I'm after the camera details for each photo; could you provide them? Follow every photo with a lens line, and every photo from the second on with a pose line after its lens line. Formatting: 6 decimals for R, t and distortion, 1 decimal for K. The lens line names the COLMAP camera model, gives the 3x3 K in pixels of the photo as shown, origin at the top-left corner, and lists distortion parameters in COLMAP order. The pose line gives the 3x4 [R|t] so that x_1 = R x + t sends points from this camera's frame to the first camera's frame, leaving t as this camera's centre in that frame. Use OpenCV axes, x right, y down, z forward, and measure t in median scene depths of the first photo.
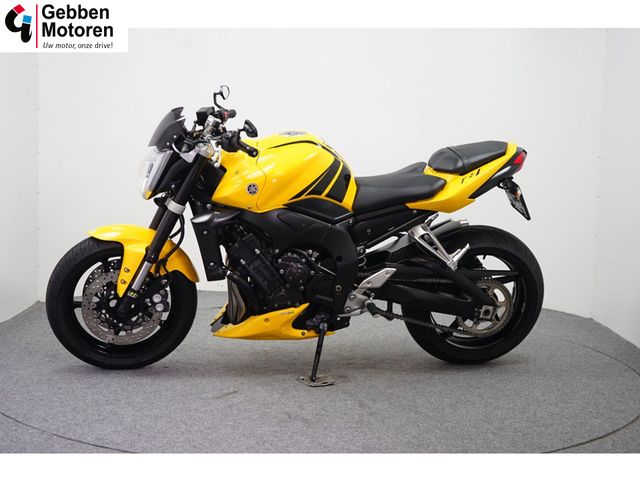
lens RADIAL K [[999.7, 0, 320.0], [0, 999.7, 240.0], [0, 0, 1]] dist [-0.003095, -0.006743]
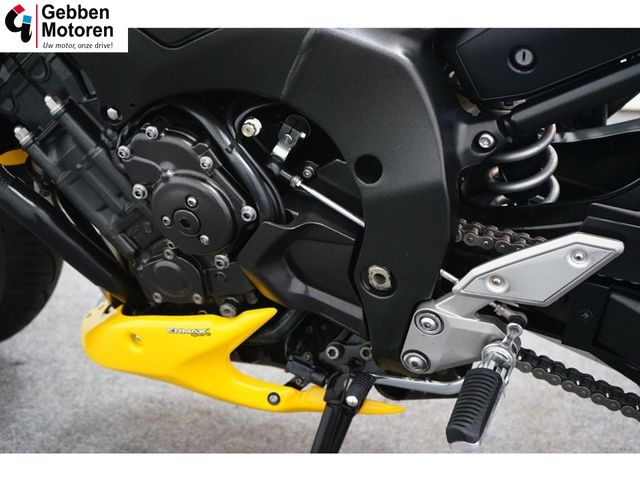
lens RADIAL K [[1068.0, 0, 320.0], [0, 1068.0, 240.0], [0, 0, 1]] dist [-0.033039, -0.035742]
pose [[0.842994, 0.190150, -0.503194, 0.138801], [-0.039675, 0.954869, 0.294365, -0.038315], [0.536458, -0.228184, 0.812493, 0.782478]]
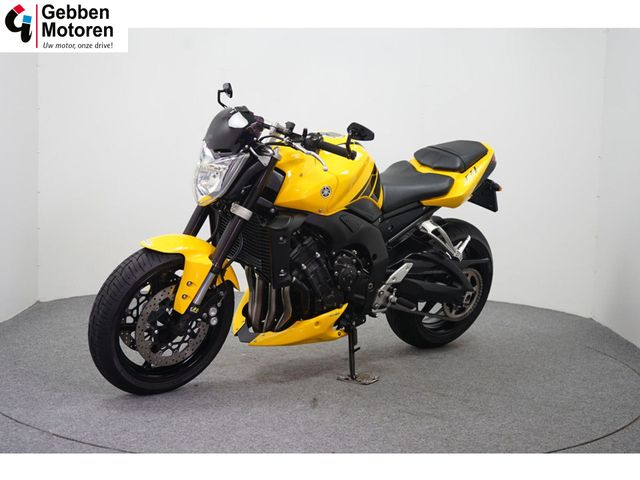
lens RADIAL K [[999.7, 0, 320.0], [0, 999.7, 240.0], [0, 0, 1]] dist [-0.003095, -0.006743]
pose [[0.862240, -0.054223, 0.503589, -0.541128], [0.046500, 0.998529, 0.027898, -0.029733], [-0.504361, -0.000638, 0.863493, 0.143975]]
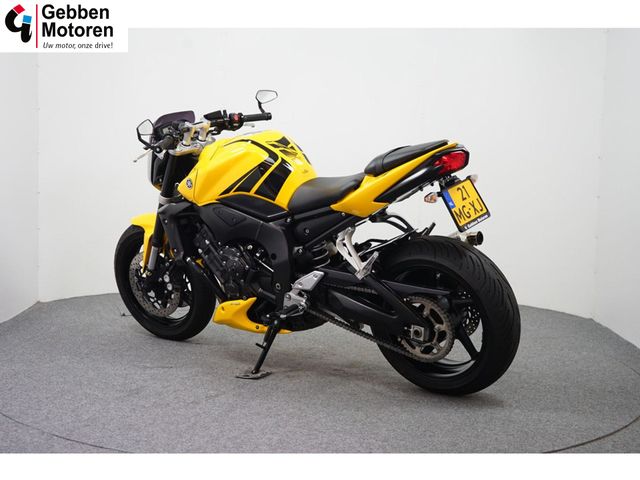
lens RADIAL K [[999.7, 0, 320.0], [0, 999.7, 240.0], [0, 0, 1]] dist [-0.003095, -0.006743]
pose [[0.690118, 0.068634, -0.720435, 0.769177], [-0.074573, 0.996938, 0.023540, -0.024800], [0.719844, 0.037480, 0.693123, 0.336599]]
